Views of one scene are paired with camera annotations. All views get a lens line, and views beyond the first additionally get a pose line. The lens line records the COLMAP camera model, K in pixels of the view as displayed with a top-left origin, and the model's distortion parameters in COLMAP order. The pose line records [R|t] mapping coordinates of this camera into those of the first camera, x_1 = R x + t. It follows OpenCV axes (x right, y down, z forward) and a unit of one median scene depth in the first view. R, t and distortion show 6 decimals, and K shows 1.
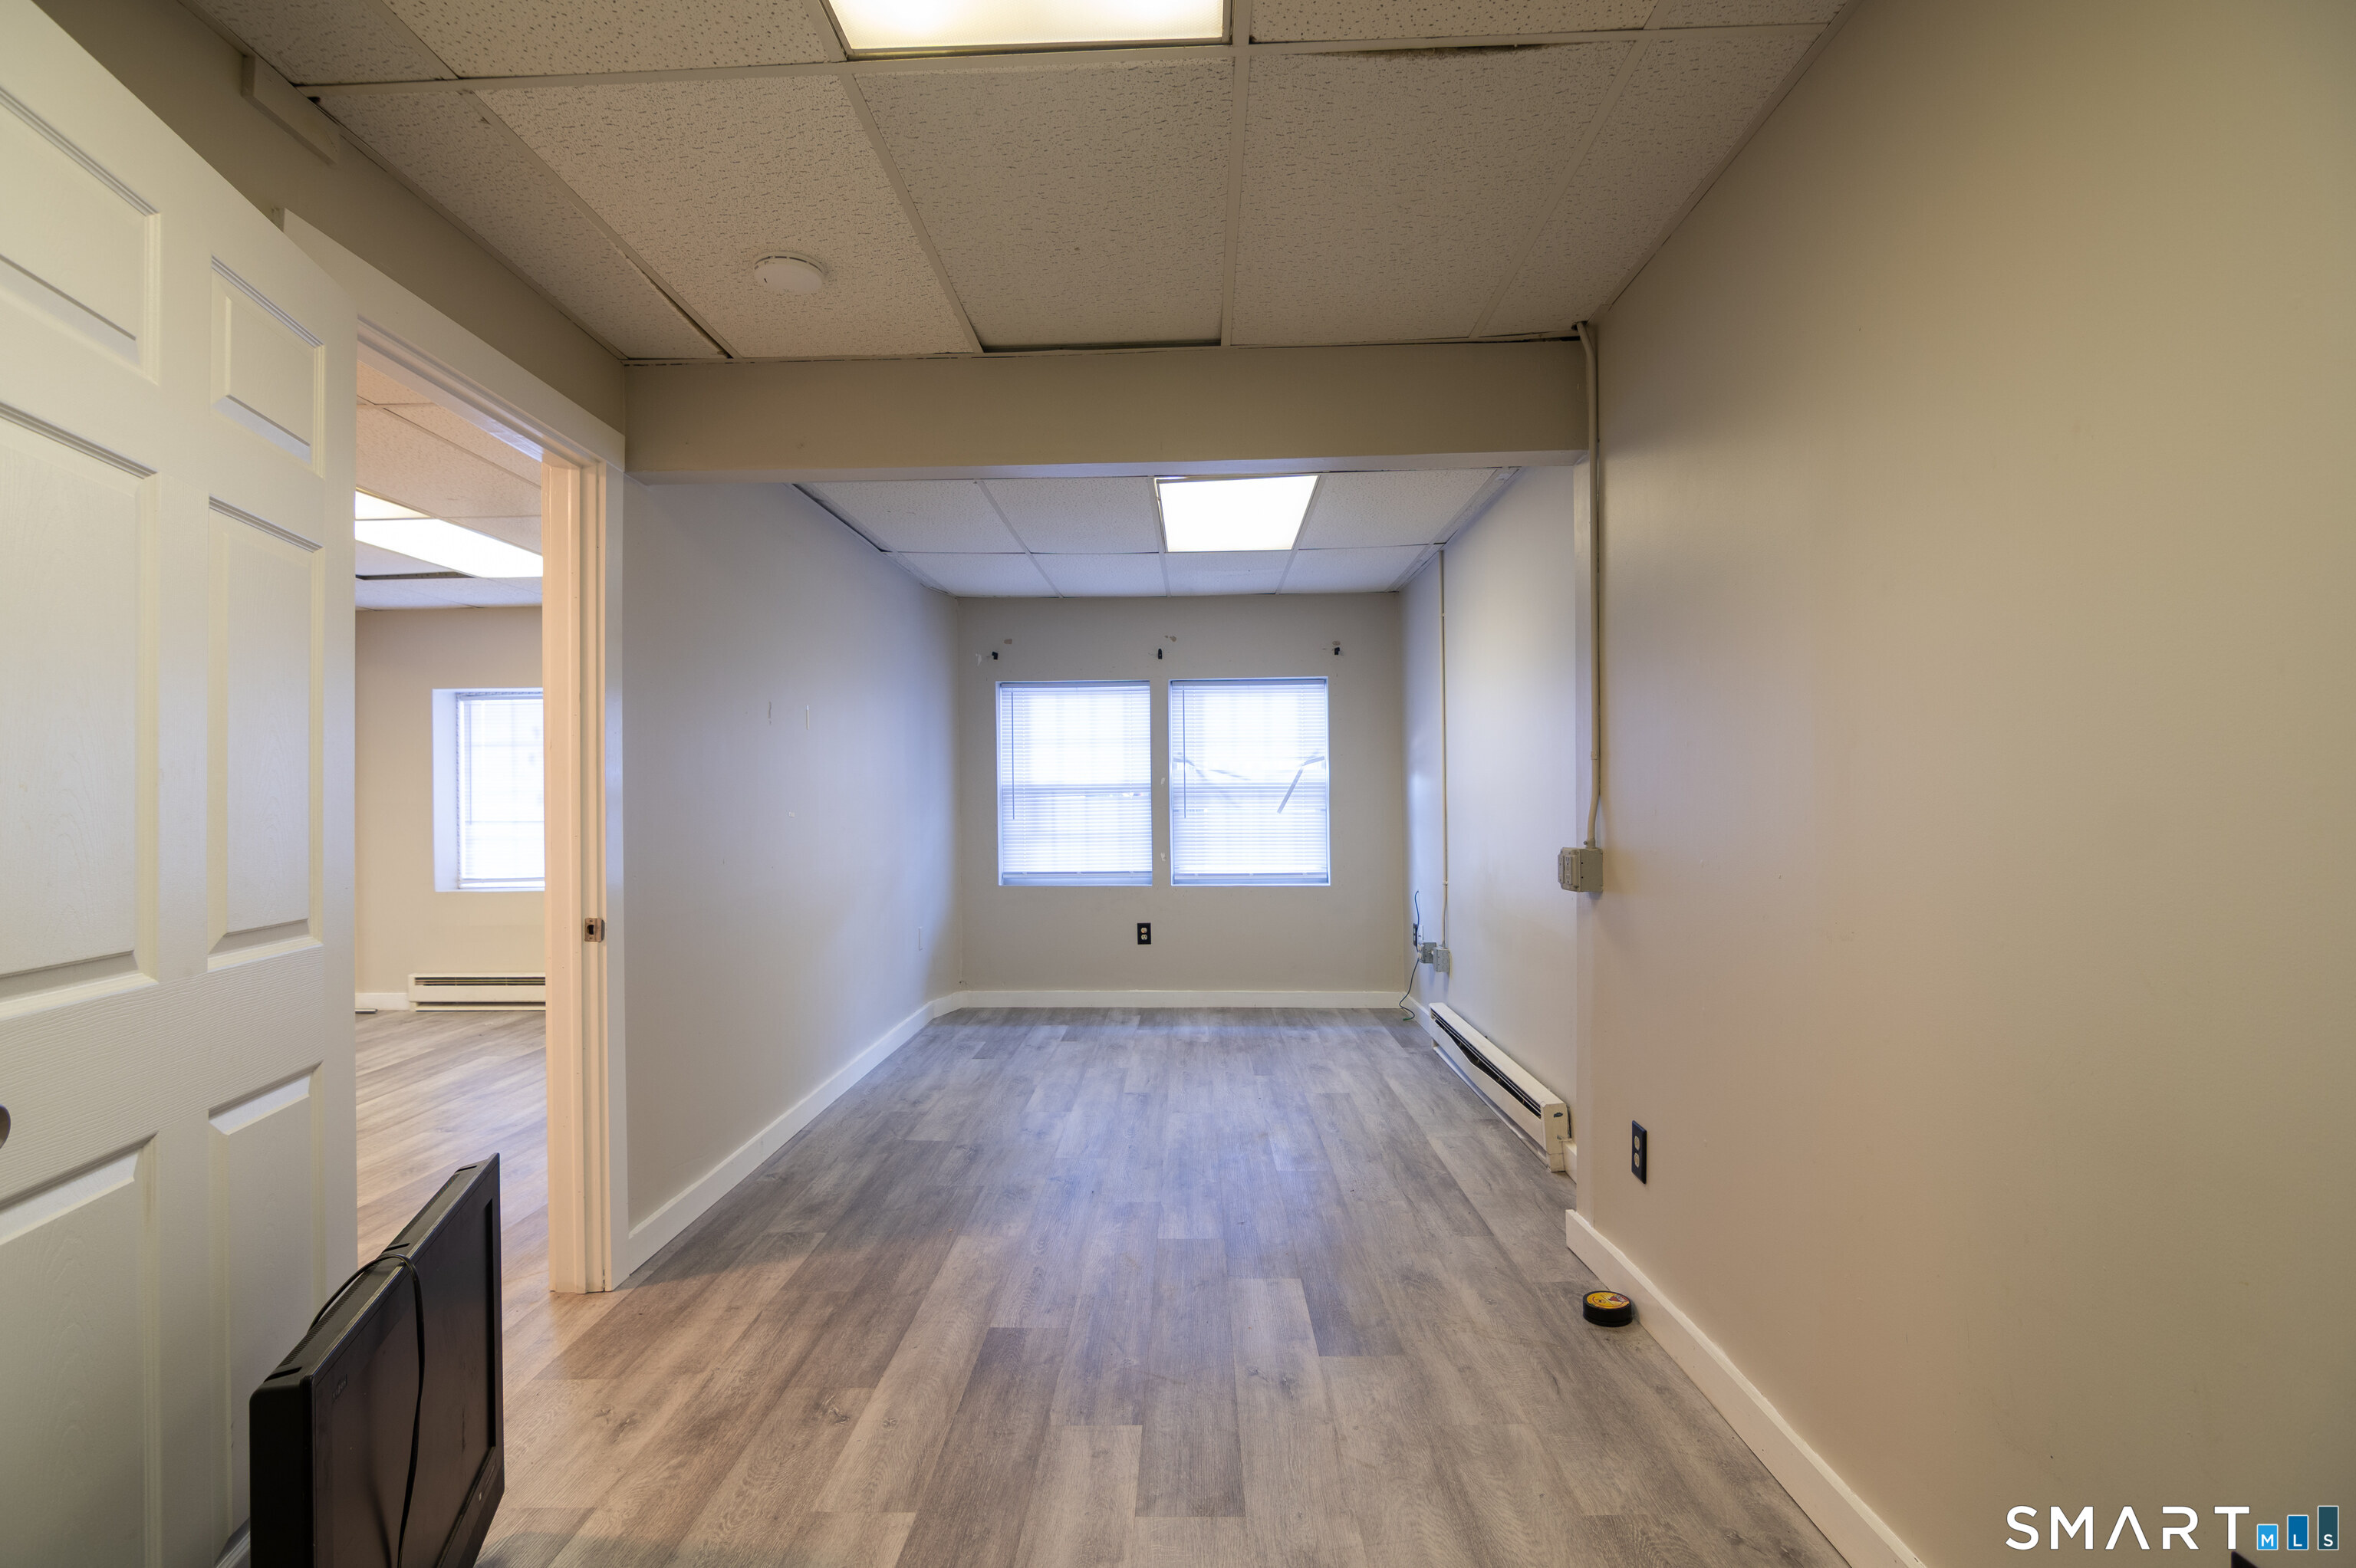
lens RADIAL K [[1159.7, 0, 1154.7], [0, 1159.7, 781.1], [0, 0, 1]] dist [-0.026502, 0.008396]
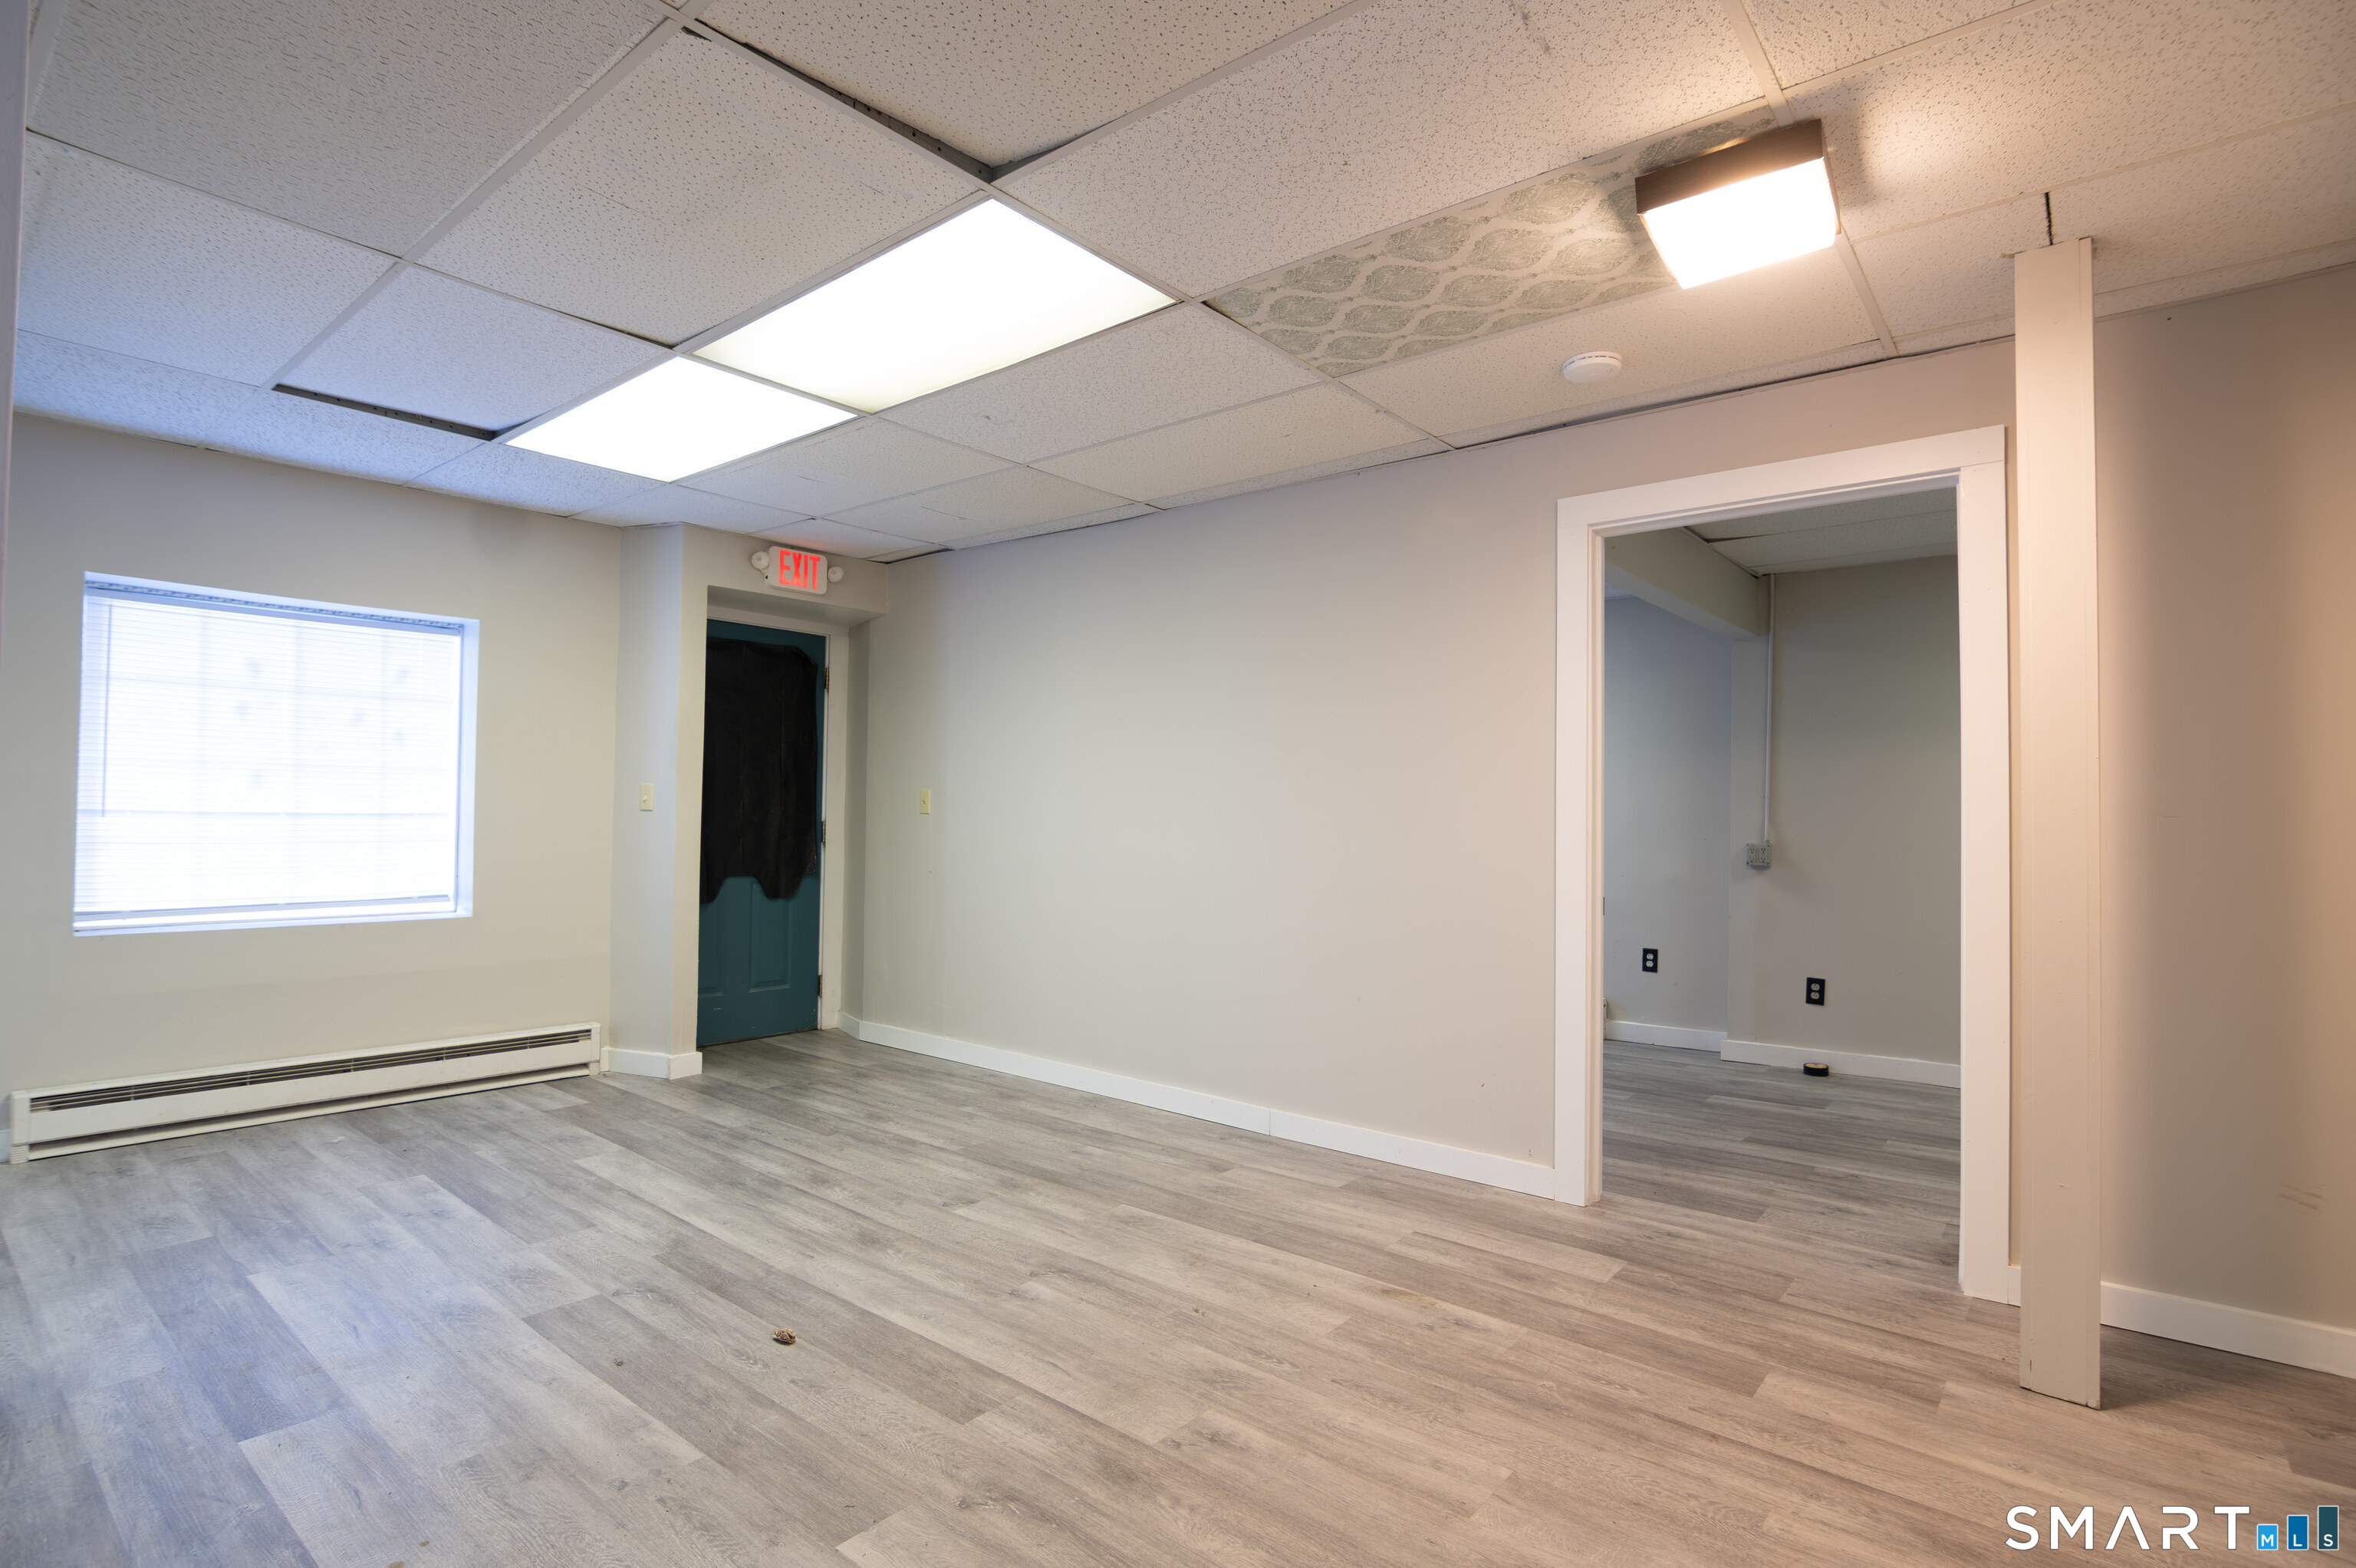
lens RADIAL K [[1159.7, 0, 1171.9], [0, 1159.7, 788.5], [0, 0, 1]] dist [-0.026502, 0.008396]
pose [[0.615804, 0.042703, 0.786741, -1.751053], [-0.034408, 0.999035, -0.027294, 0.052216], [-0.787148, -0.010263, 0.616679, 0.591835]]
